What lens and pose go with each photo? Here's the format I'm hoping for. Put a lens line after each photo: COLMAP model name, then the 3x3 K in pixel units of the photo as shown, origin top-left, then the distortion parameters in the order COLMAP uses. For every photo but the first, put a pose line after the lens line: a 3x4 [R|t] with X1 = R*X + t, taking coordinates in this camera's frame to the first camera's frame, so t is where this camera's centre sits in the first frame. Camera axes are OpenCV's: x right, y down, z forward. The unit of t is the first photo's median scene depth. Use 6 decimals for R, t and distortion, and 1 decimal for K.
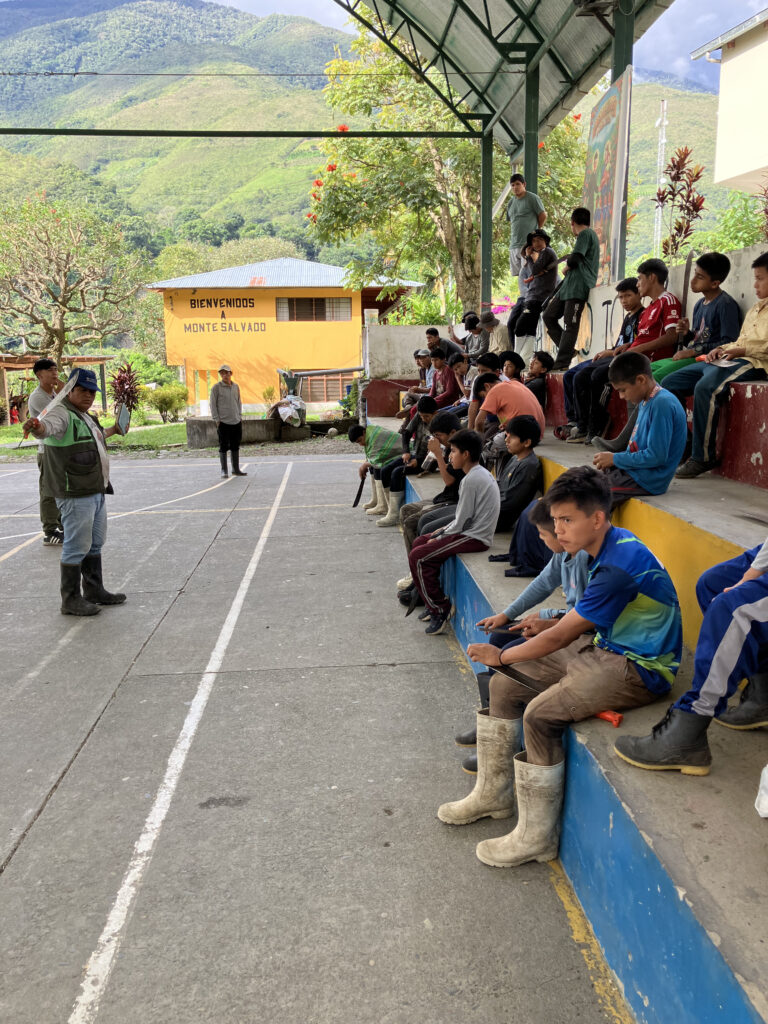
lens RADIAL K [[836.7, 0, 385.5], [0, 836.7, 511.4], [0, 0, 1]] dist [0.002432, 0.008292]
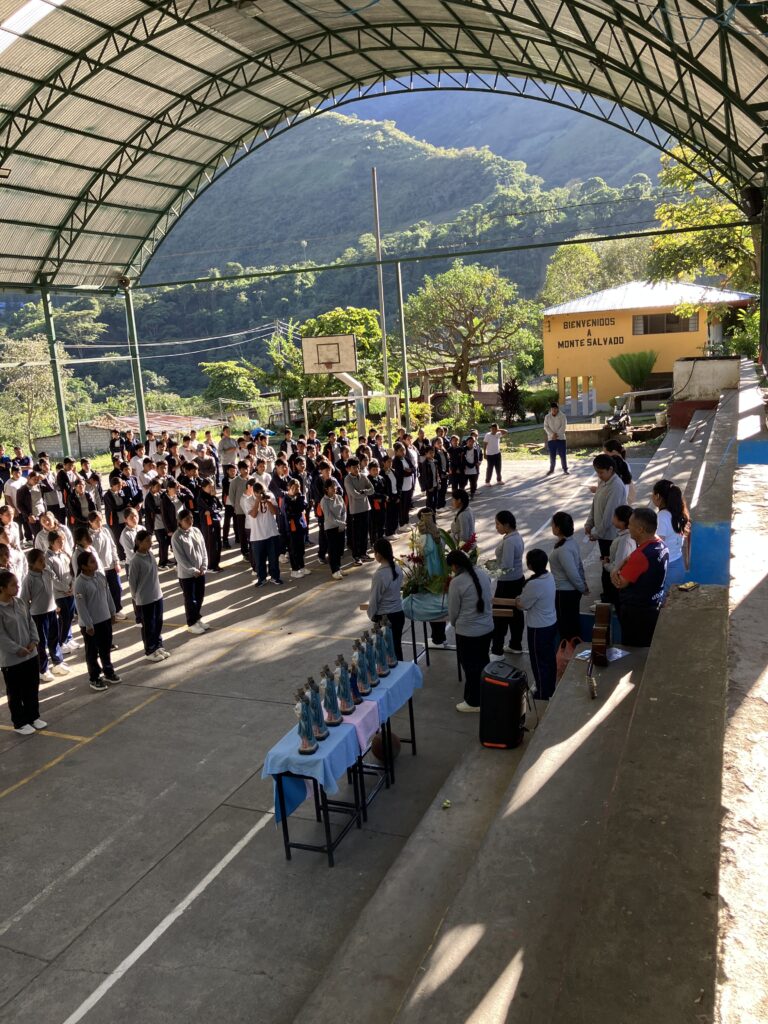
lens RADIAL K [[836.7, 0, 393.4], [0, 836.7, 509.1], [0, 0, 1]] dist [0.002432, 0.008292]
pose [[0.897014, 0.039629, -0.440221, 0.104327], [-0.023980, 0.998869, 0.041056, -0.014844], [0.441350, -0.026271, 0.896950, -0.259691]]
